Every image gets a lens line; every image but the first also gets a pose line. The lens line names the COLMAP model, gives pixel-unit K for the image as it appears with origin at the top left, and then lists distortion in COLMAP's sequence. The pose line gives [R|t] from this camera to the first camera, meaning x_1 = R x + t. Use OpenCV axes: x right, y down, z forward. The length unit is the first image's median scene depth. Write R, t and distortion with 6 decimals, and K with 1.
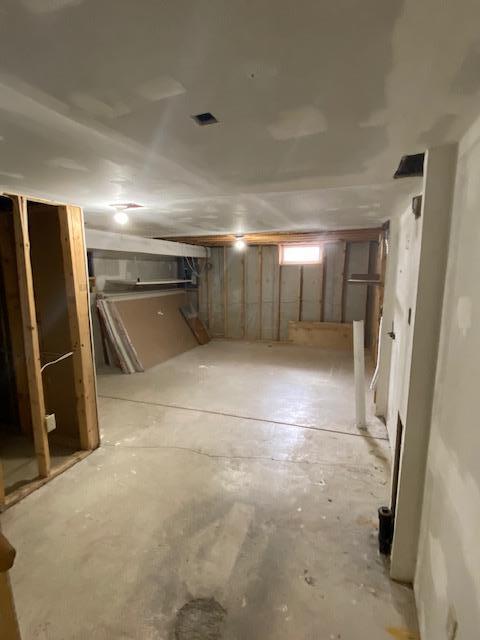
lens RADIAL K [[326.5, 0, 239.4], [0, 326.5, 321.0], [0, 0, 1]] dist [0.037679, -0.010527]
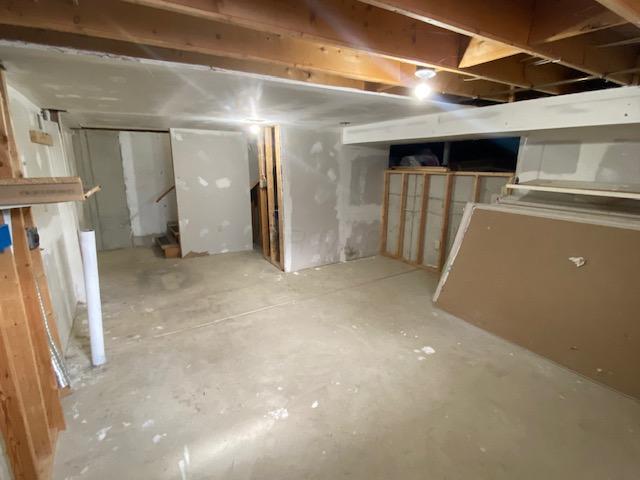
lens RADIAL K [[326.5, 0, 318.7], [0, 326.5, 240.0], [0, 0, 1]] dist [0.037679, -0.010527]
pose [[-0.626073, 0.193853, -0.755284, 0.543527], [-0.121813, 0.932399, 0.340285, -0.278052], [0.770191, 0.305047, -0.560136, 1.639091]]
